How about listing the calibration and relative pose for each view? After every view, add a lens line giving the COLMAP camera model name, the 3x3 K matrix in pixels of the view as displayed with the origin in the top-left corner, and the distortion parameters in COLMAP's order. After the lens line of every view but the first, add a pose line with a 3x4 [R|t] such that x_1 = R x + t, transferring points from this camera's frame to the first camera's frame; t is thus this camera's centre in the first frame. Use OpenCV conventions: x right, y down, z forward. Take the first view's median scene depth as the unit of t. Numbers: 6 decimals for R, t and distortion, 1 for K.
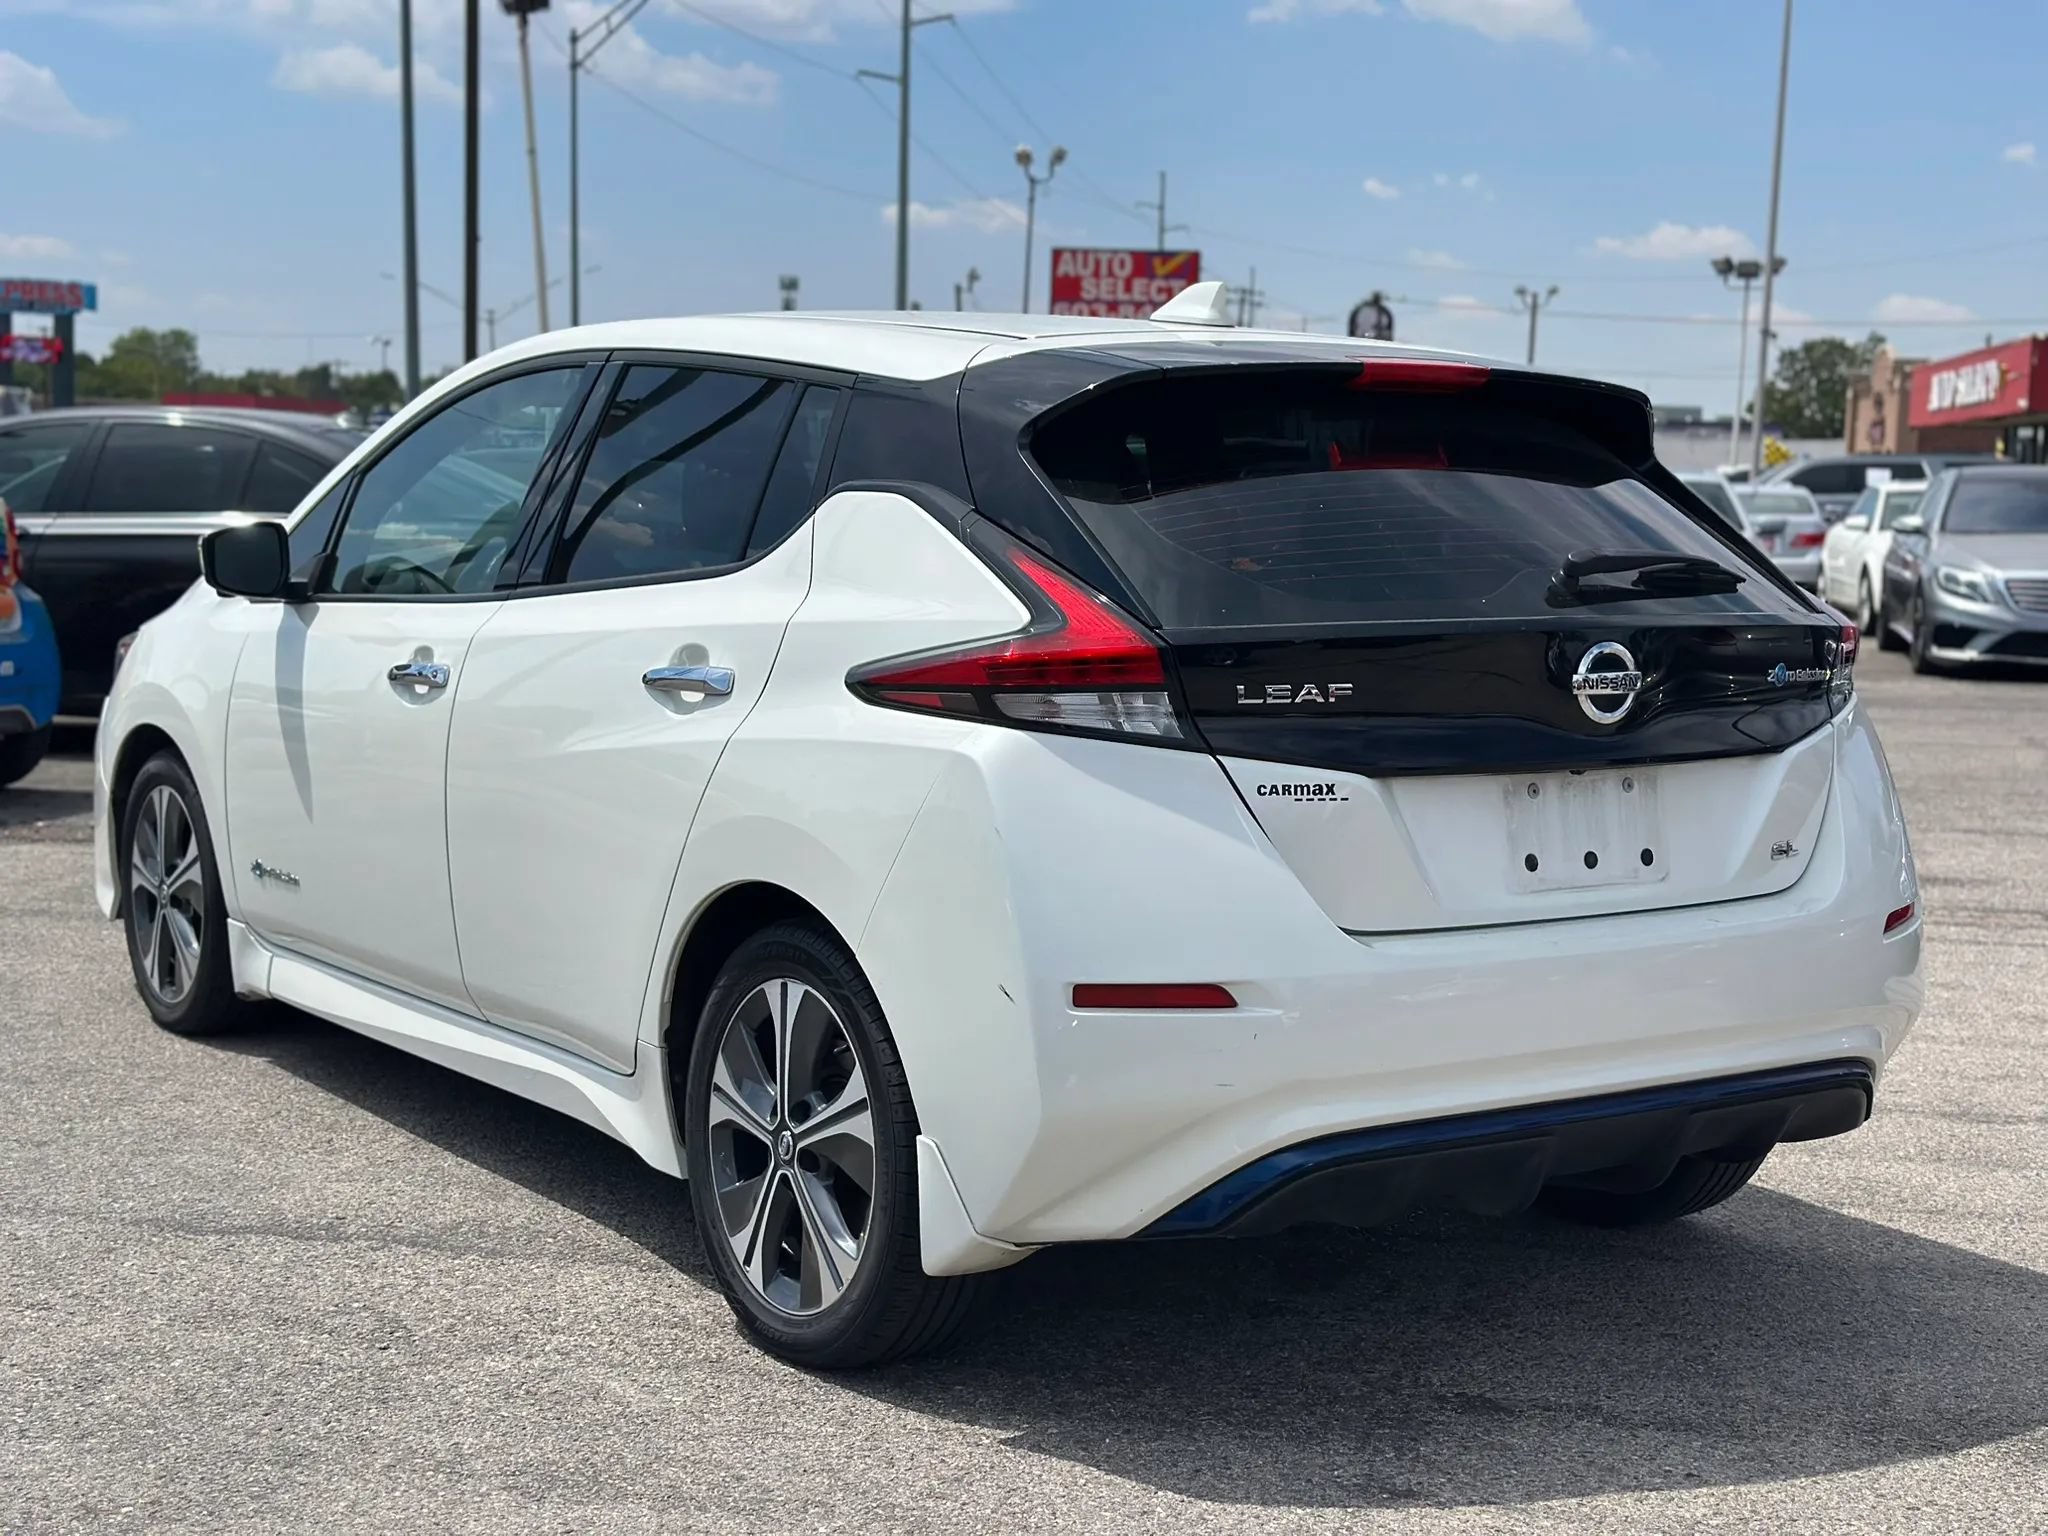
lens RADIAL K [[2868.6, 0, 1024.3], [0, 2868.6, 771.1], [0, 0, 1]] dist [0.018376, 0.000000]
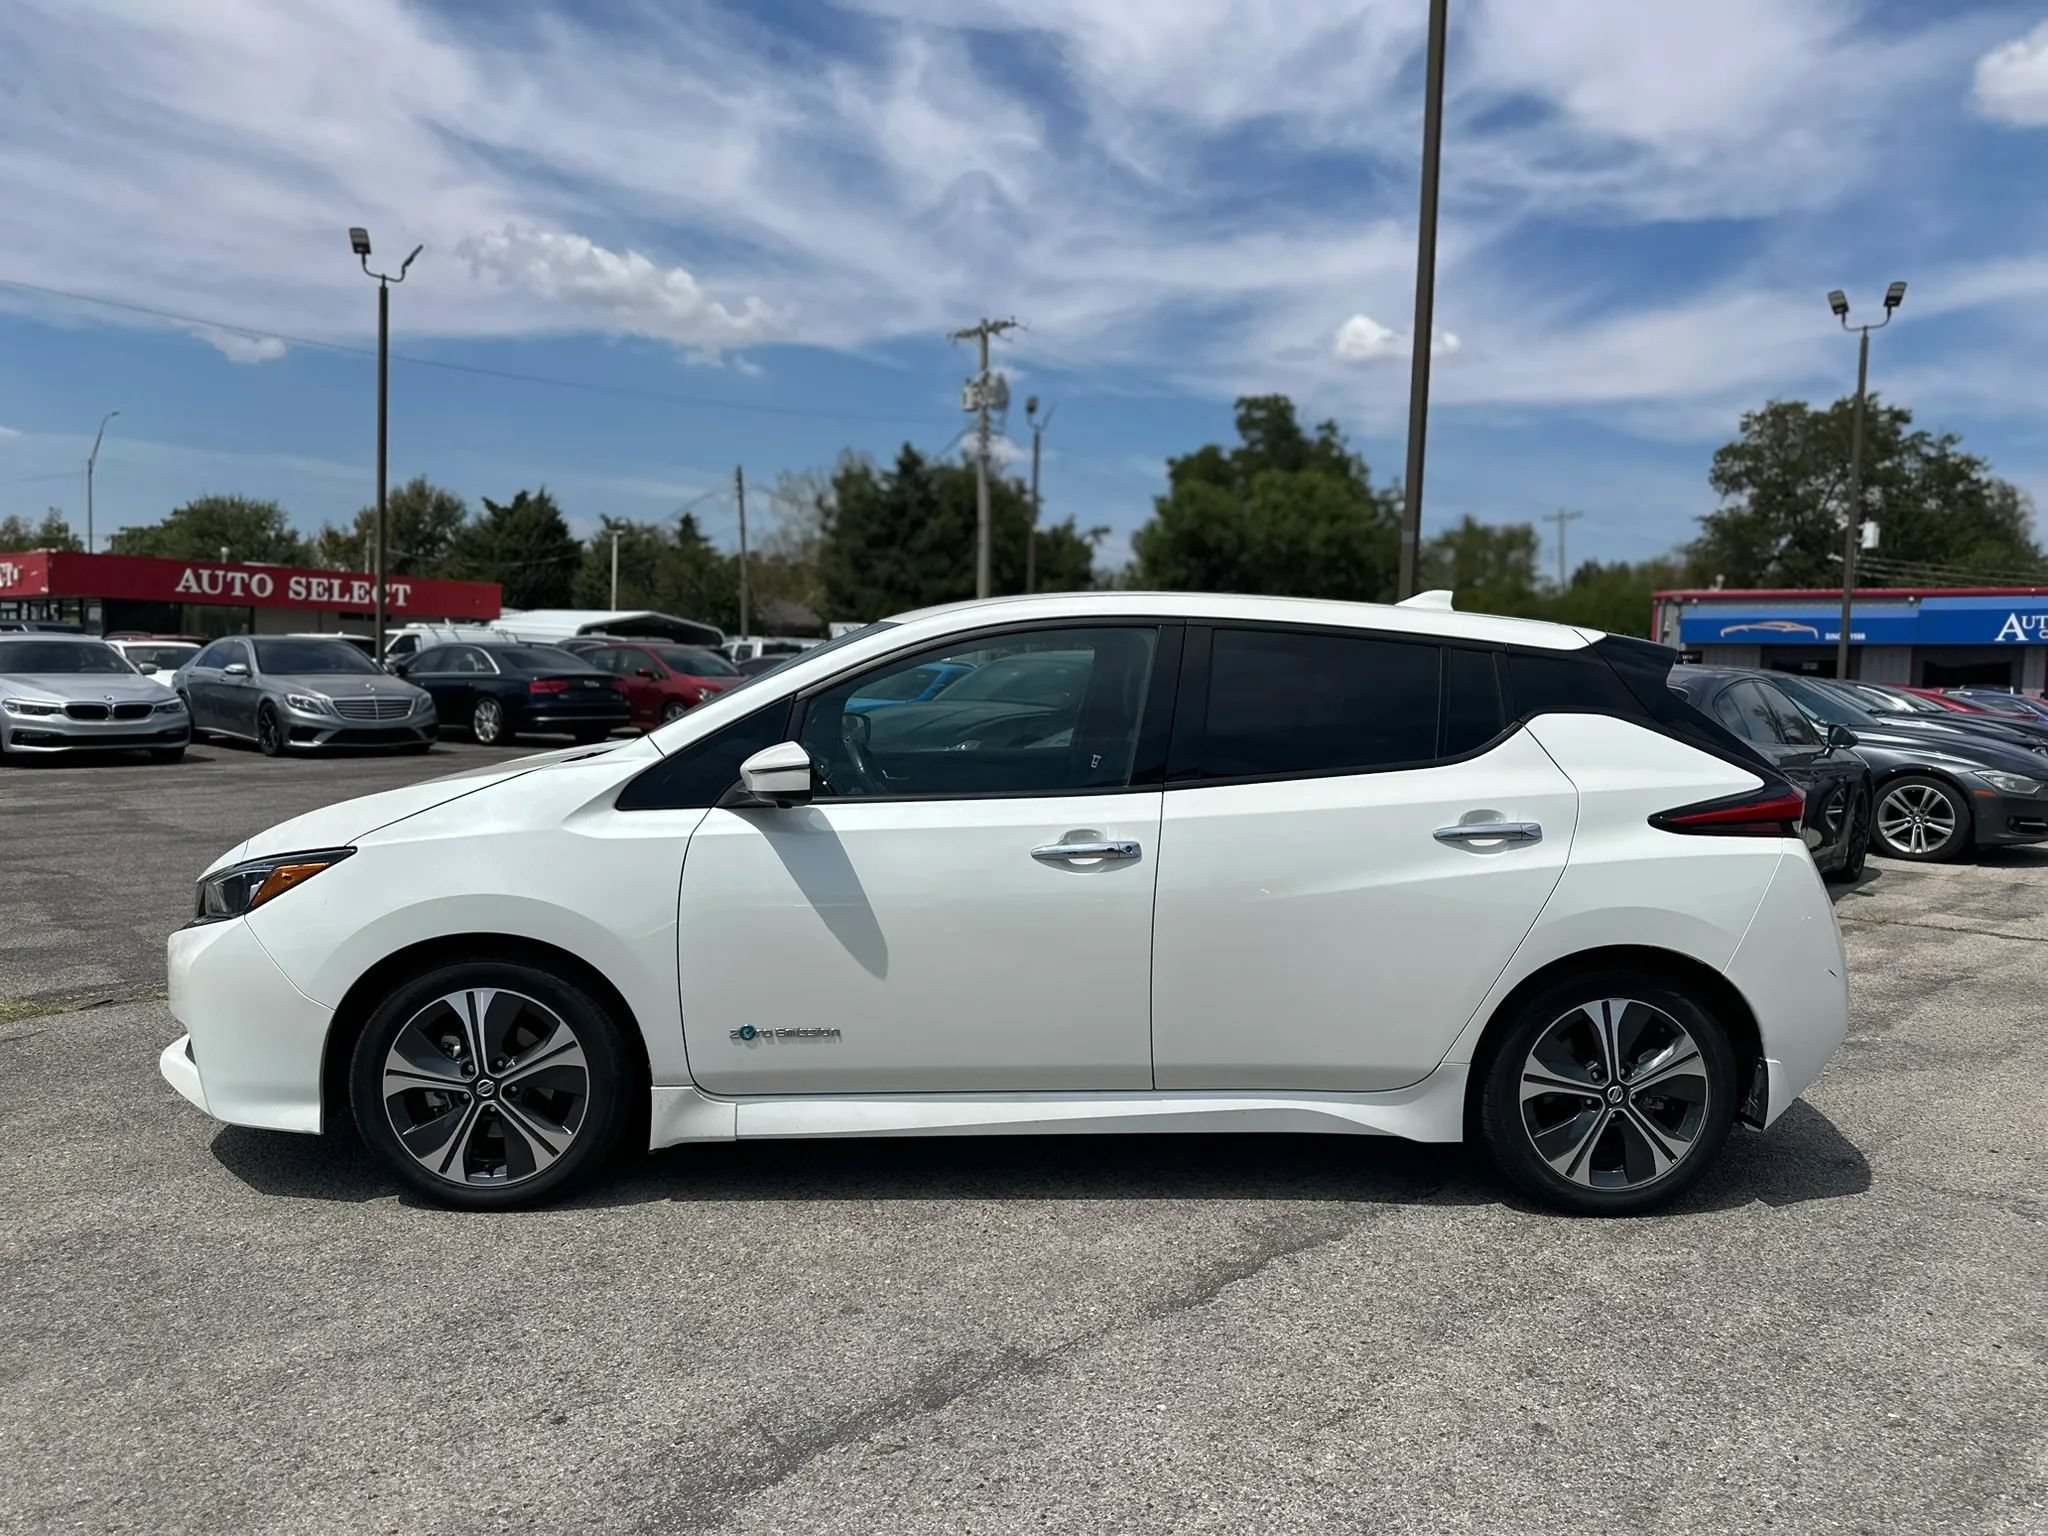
lens RADIAL K [[1445.2, 0, 1018.4], [0, 1445.2, 773.3], [0, 0, 1]] dist [0.011771, -0.016584]
pose [[0.523915, -0.075472, 0.848420, -0.976794], [0.077517, 0.996158, 0.040745, -0.123270], [-0.848236, 0.044420, 0.527753, 0.815256]]
